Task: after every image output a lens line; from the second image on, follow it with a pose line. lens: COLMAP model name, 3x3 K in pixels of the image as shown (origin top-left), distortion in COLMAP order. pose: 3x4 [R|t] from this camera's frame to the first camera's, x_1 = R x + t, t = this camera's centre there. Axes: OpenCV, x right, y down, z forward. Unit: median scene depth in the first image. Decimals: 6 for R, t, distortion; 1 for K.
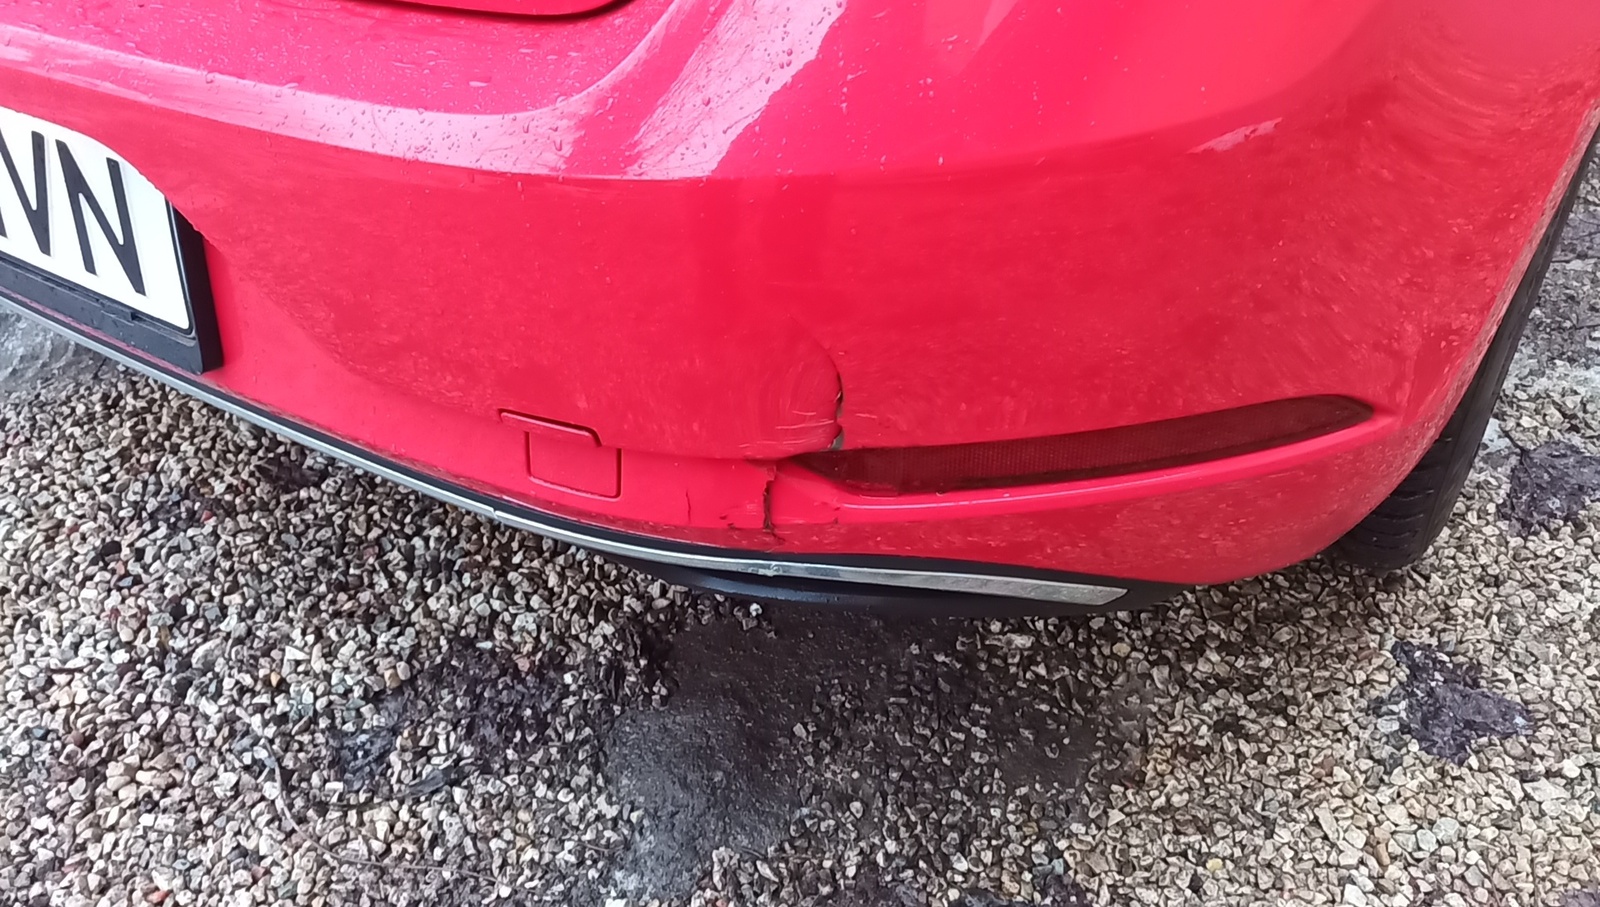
lens RADIAL K [[1253.1, 0, 809.1], [0, 1253.1, 464.3], [0, 0, 1]] dist [0.005119, 0.008512]
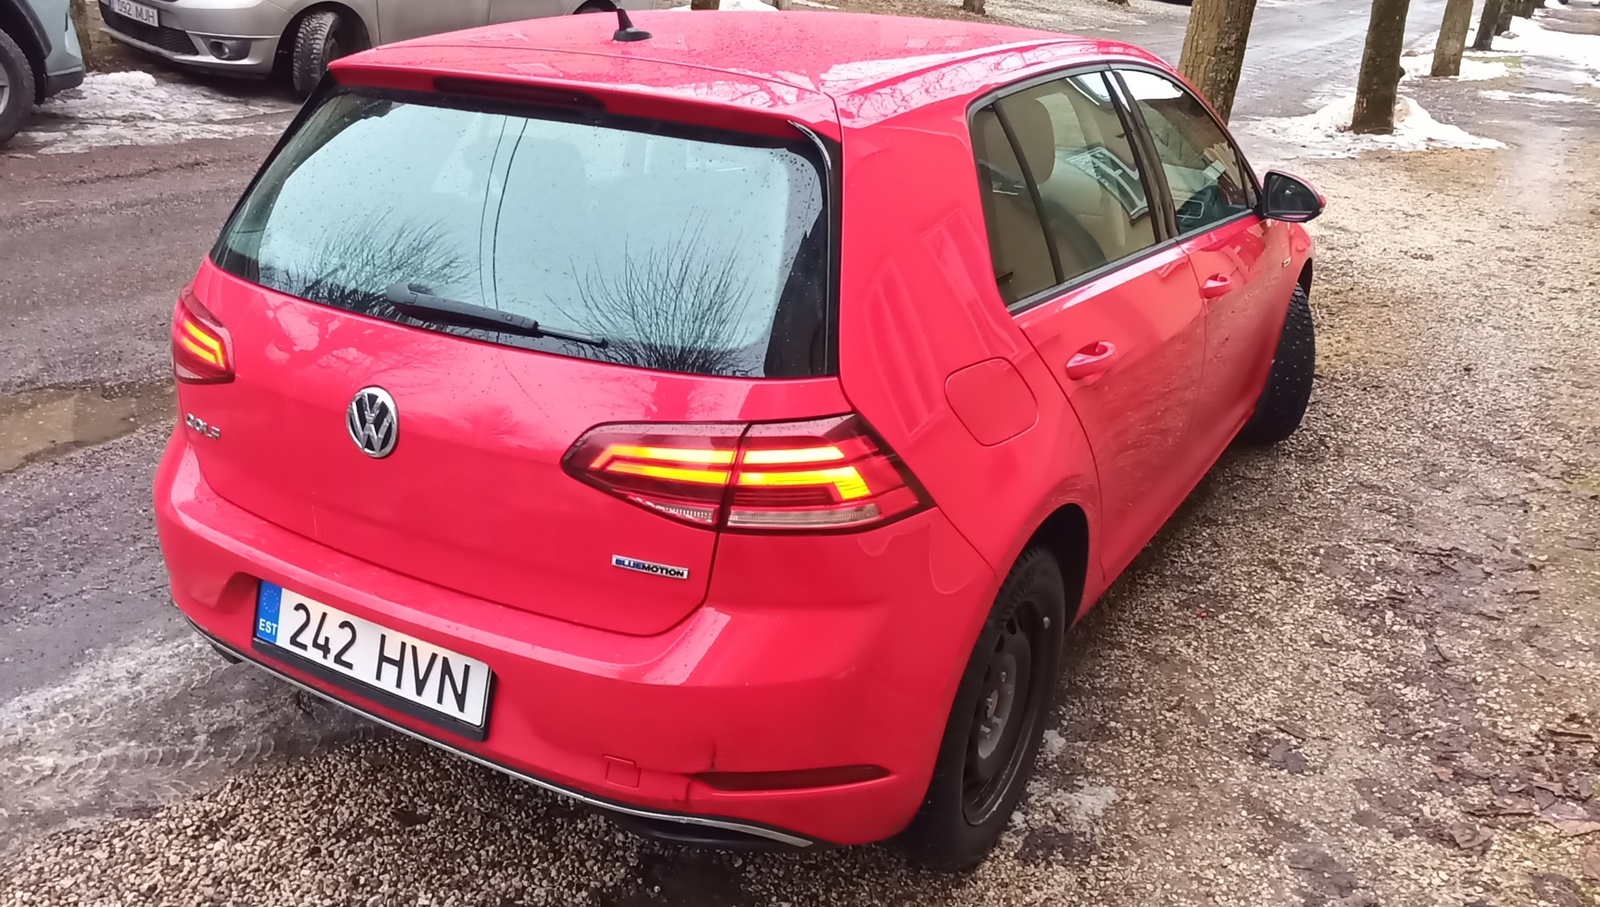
lens RADIAL K [[1253.1, 0, 807.8], [0, 1253.1, 465.1], [0, 0, 1]] dist [0.005119, 0.008512]
pose [[0.991728, 0.076546, 0.103034, -0.059629], [-0.033058, 0.927958, -0.371215, 0.214229], [-0.124026, 0.364738, 0.922813, -1.095929]]
